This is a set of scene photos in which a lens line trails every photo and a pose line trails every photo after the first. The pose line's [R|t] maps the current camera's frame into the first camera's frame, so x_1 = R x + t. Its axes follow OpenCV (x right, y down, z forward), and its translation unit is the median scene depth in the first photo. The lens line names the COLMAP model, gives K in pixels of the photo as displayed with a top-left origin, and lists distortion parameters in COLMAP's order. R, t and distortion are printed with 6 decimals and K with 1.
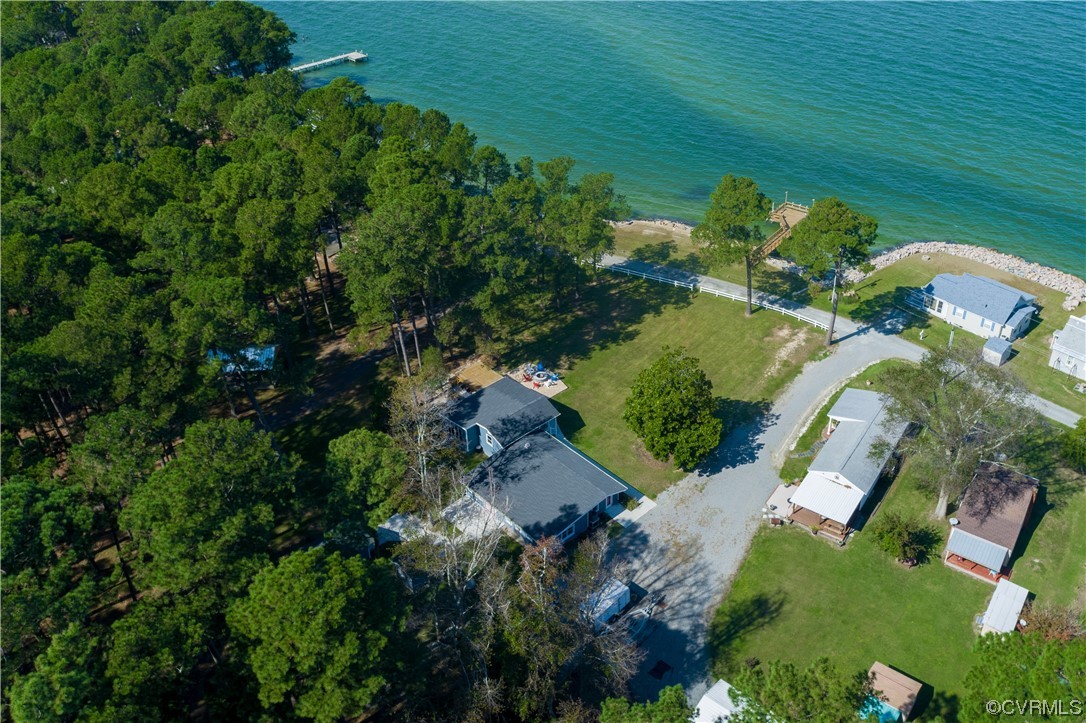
lens RADIAL K [[742.3, 0, 543.0], [0, 742.3, 361.5], [0, 0, 1]] dist [0.005964, 0.004176]
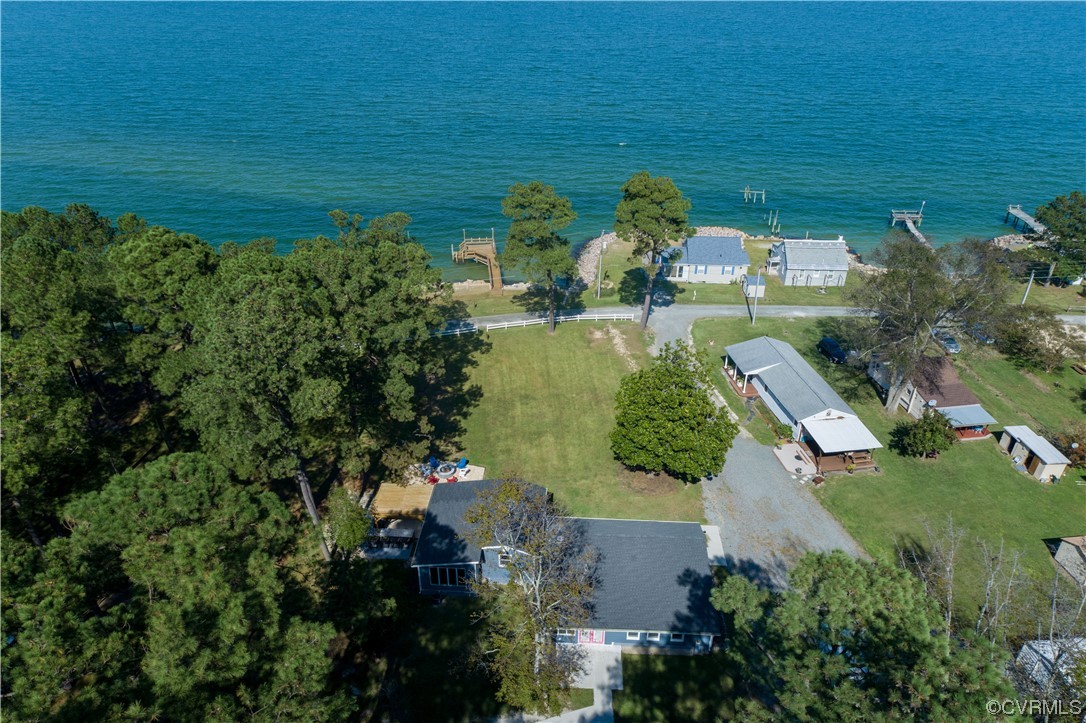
lens RADIAL K [[742.3, 0, 543.0], [0, 742.3, 361.5], [0, 0, 1]] dist [0.005964, 0.004176]
pose [[0.768591, -0.335527, 0.544691, -0.254778], [0.399570, 0.916702, 0.000868, -0.035615], [-0.499611, 0.216975, 0.838636, 0.234604]]
